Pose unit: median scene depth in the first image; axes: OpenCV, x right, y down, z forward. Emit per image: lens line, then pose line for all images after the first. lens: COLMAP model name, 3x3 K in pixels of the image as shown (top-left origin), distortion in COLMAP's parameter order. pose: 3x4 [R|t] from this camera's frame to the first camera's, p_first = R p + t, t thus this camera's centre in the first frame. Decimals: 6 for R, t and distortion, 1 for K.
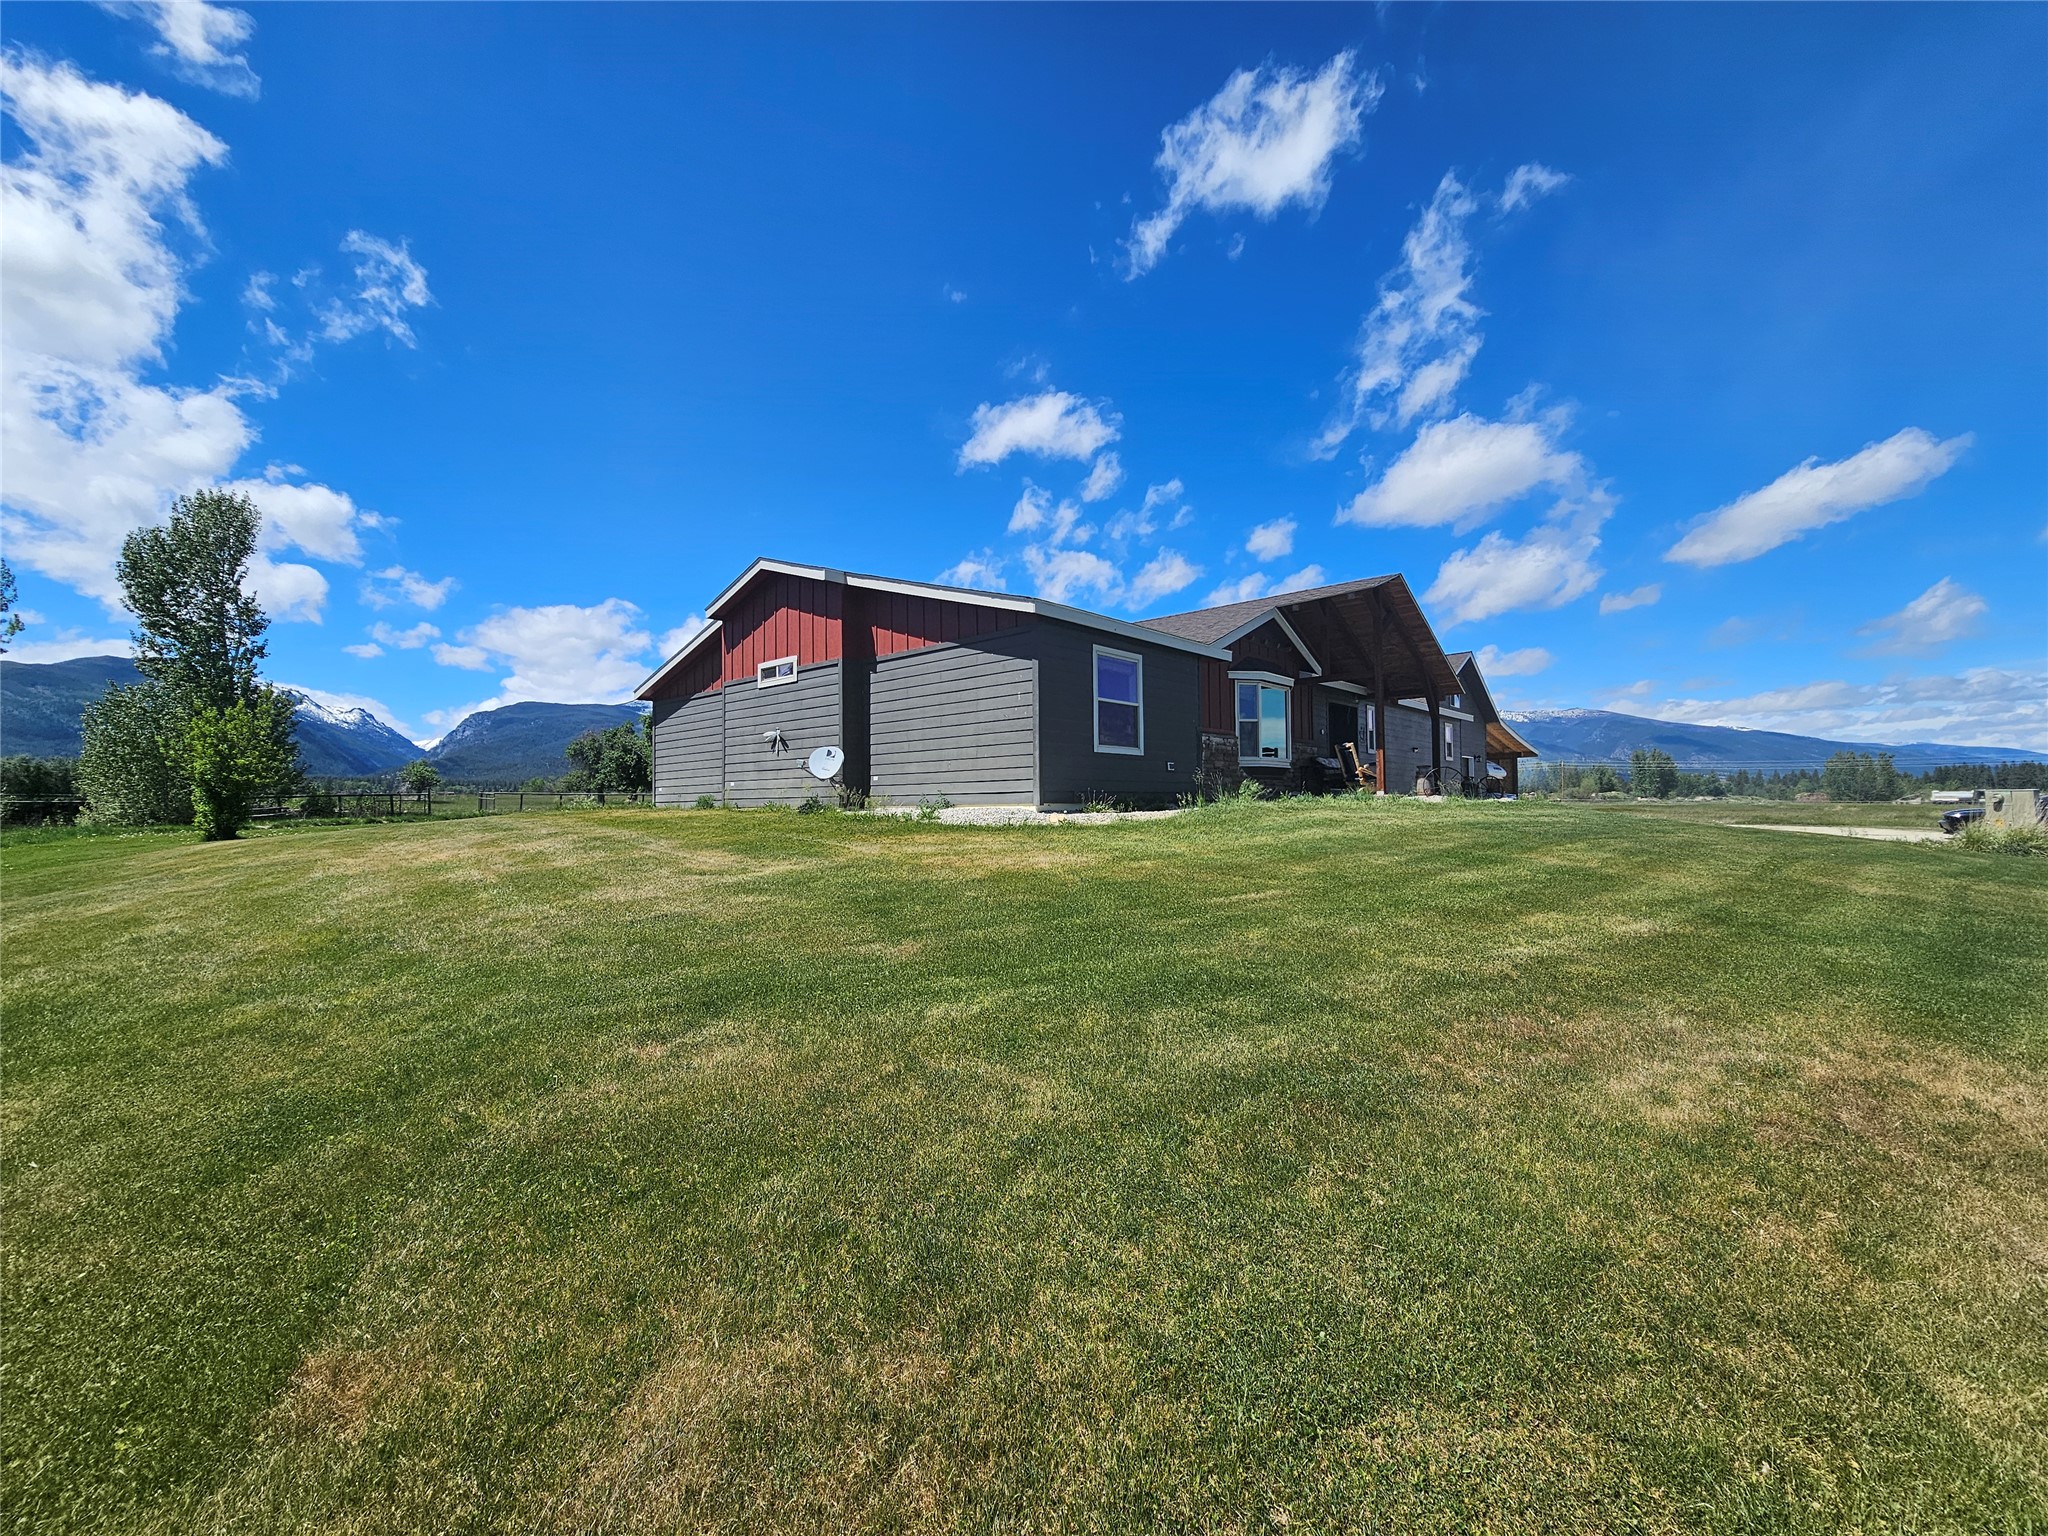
lens RADIAL K [[840.1, 0, 1039.4], [0, 840.1, 780.6], [0, 0, 1]] dist [0.001863, -0.000759]
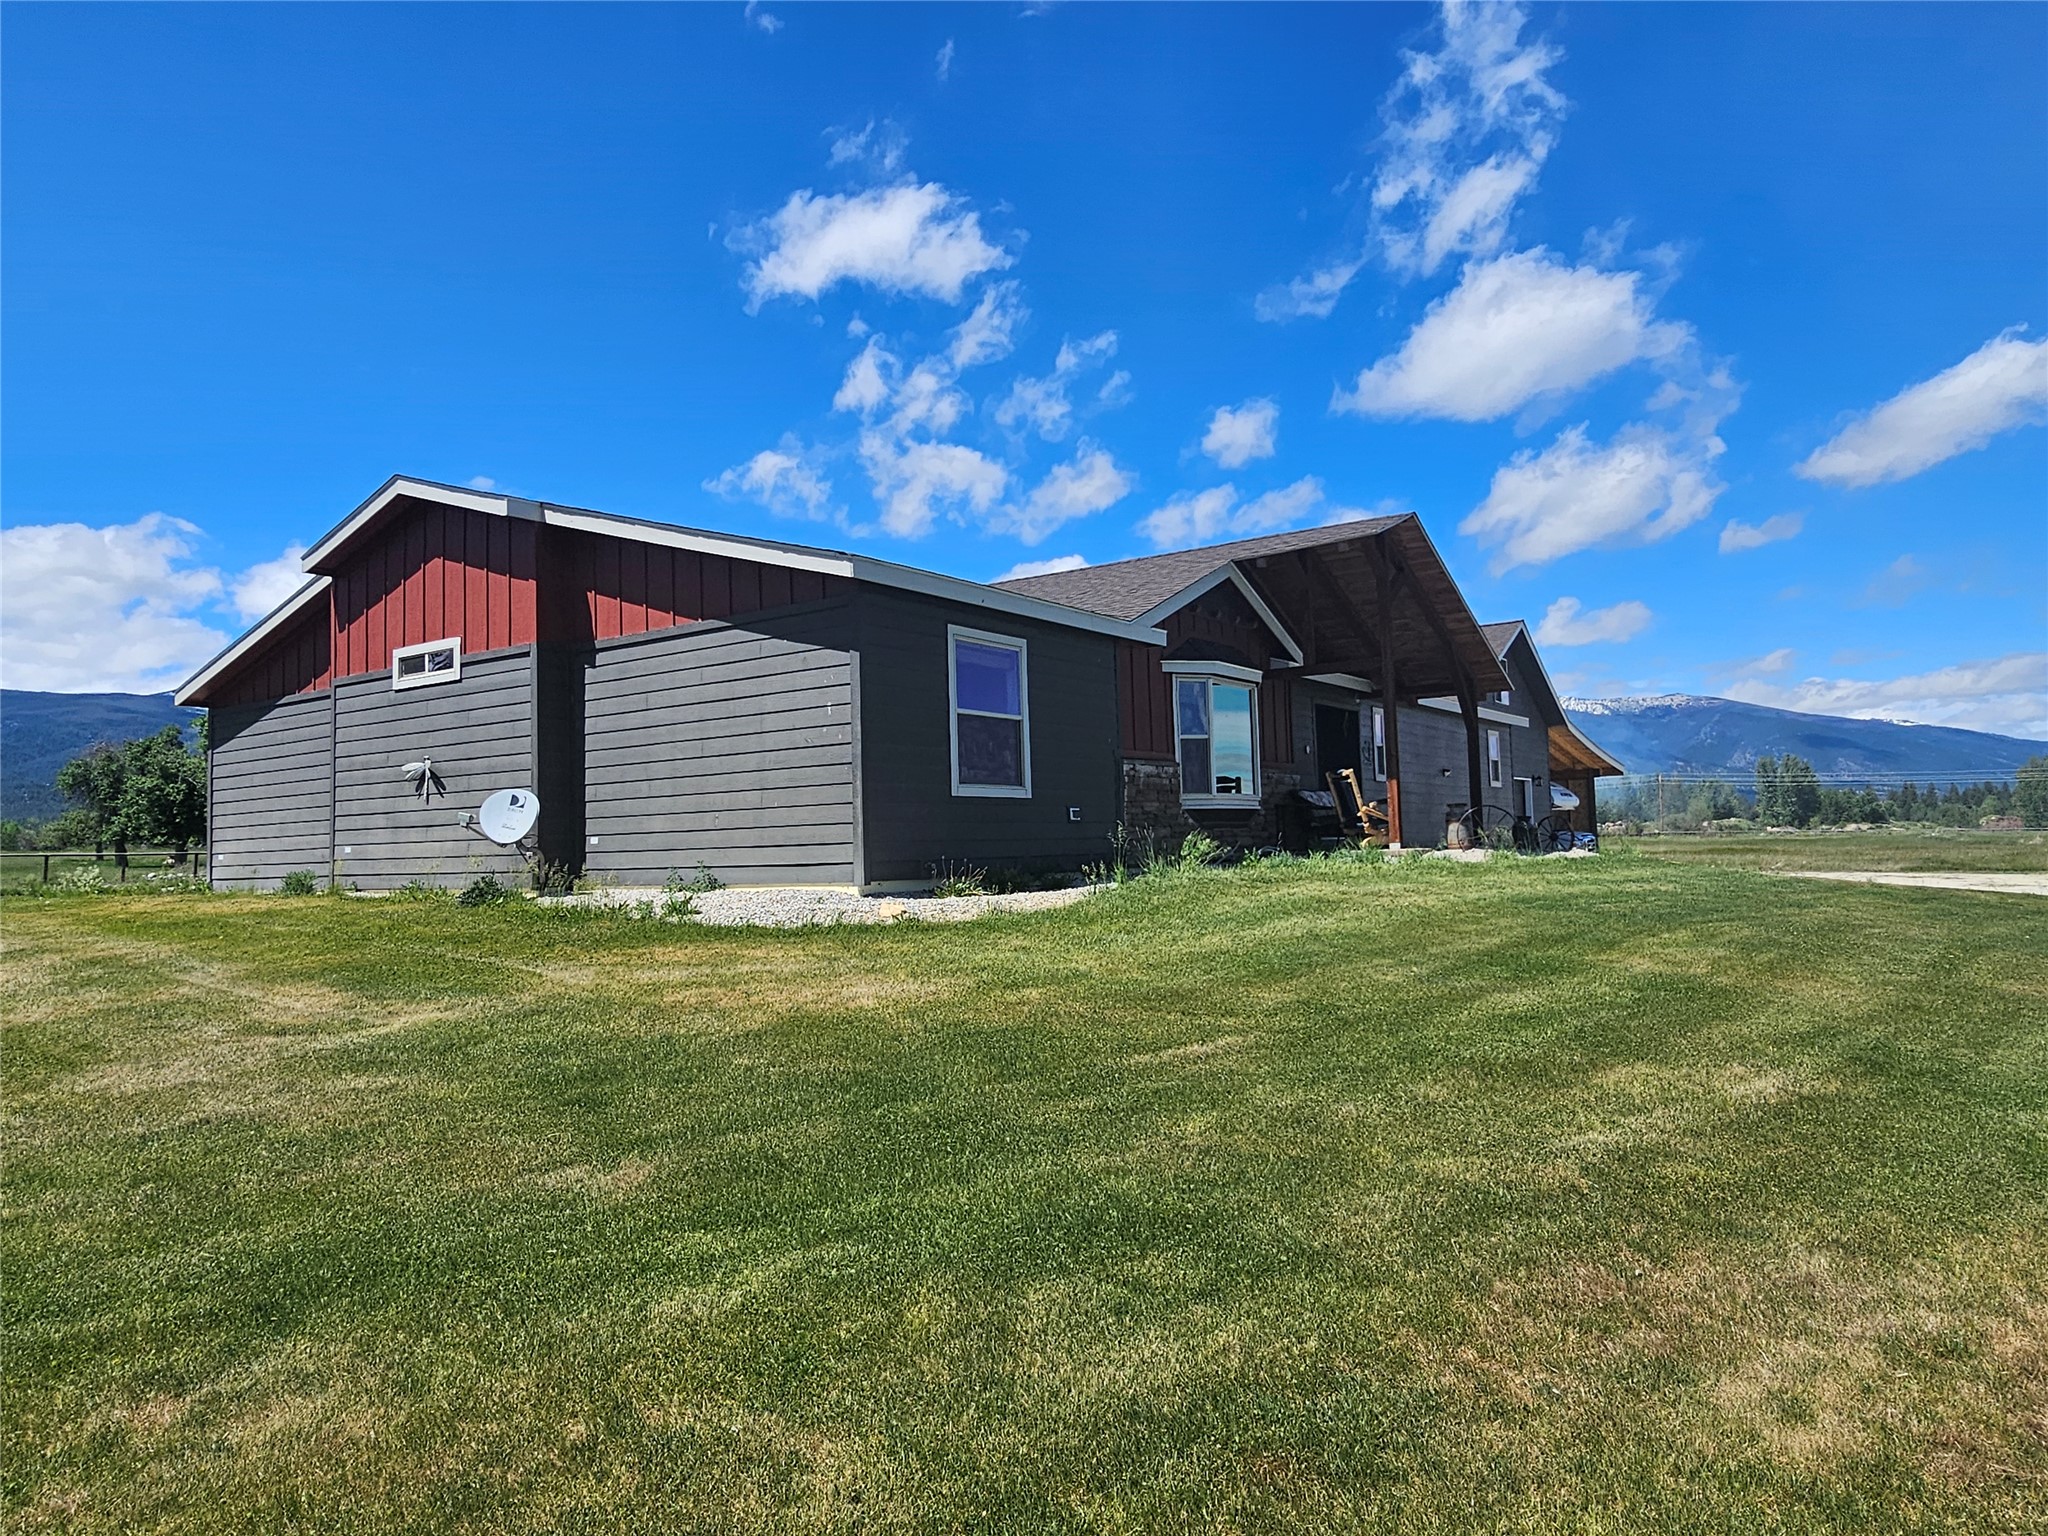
lens RADIAL K [[1334.3, 0, 1027.3], [0, 1334.3, 760.9], [0, 0, 1]] dist [0.004894, -0.003834]
pose [[0.993492, -0.009761, 0.113483, 0.009100], [0.014001, 0.999231, -0.036625, -0.025009], [-0.113038, 0.037975, 0.992865, 0.004408]]
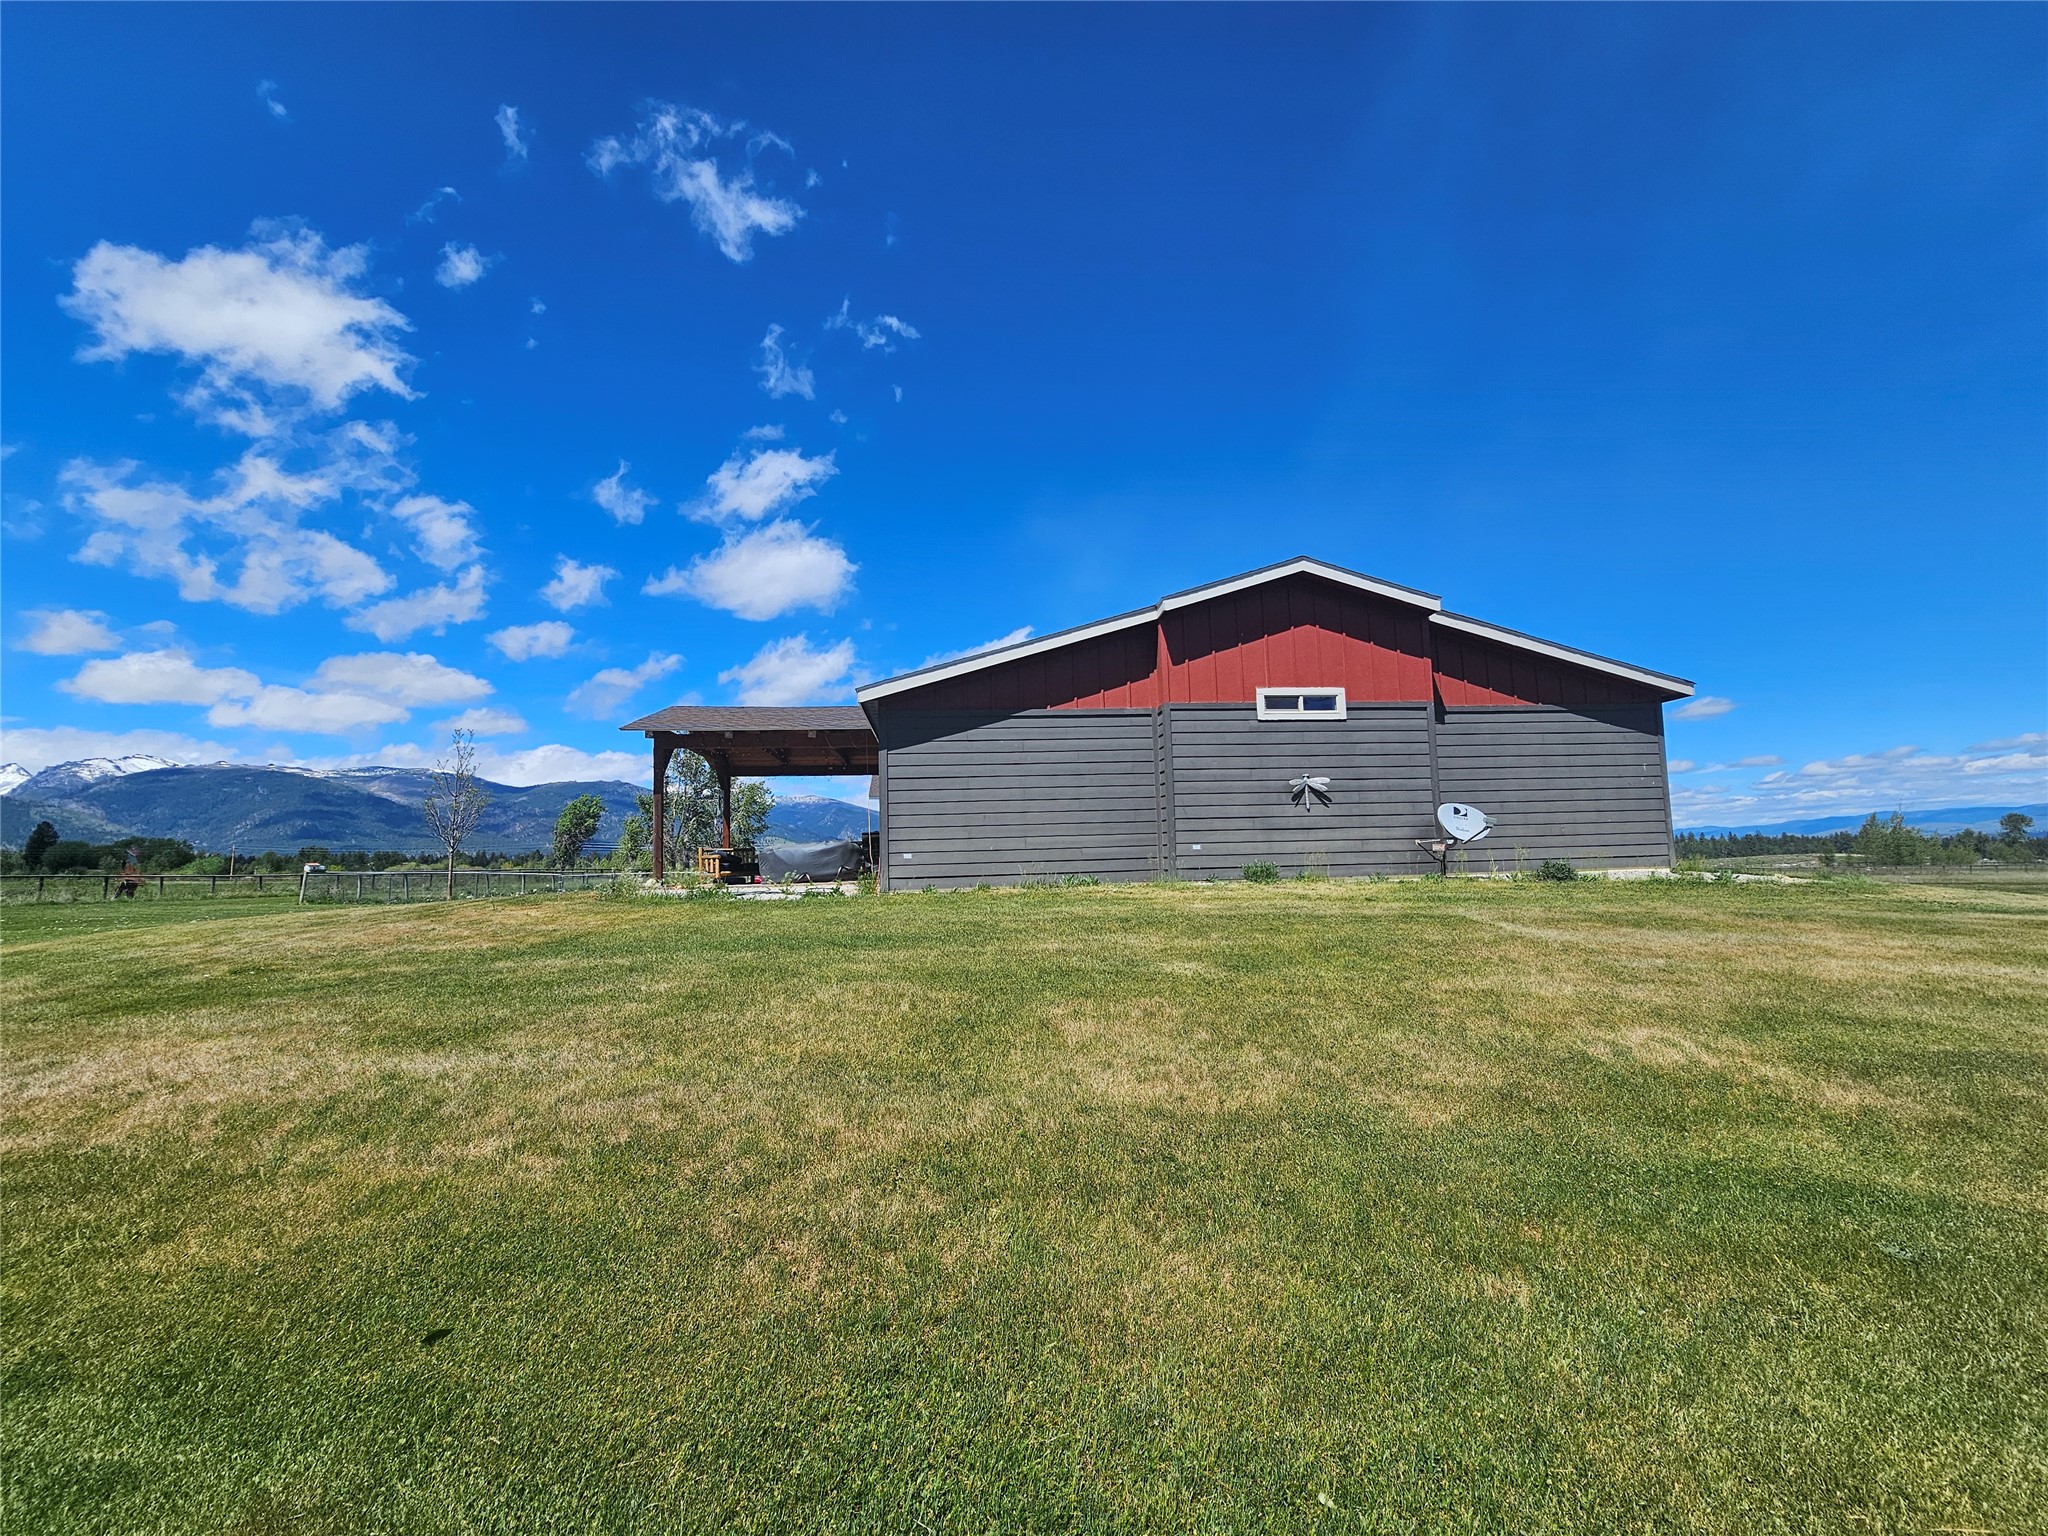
lens RADIAL K [[840.1, 0, 1043.9], [0, 840.1, 779.5], [0, 0, 1]] dist [0.001863, -0.000759]
pose [[0.671336, 0.071033, 0.737741, -1.413966], [-0.001996, 0.995566, -0.094041, 0.020574], [-0.741150, 0.061660, 0.668502, 0.893532]]
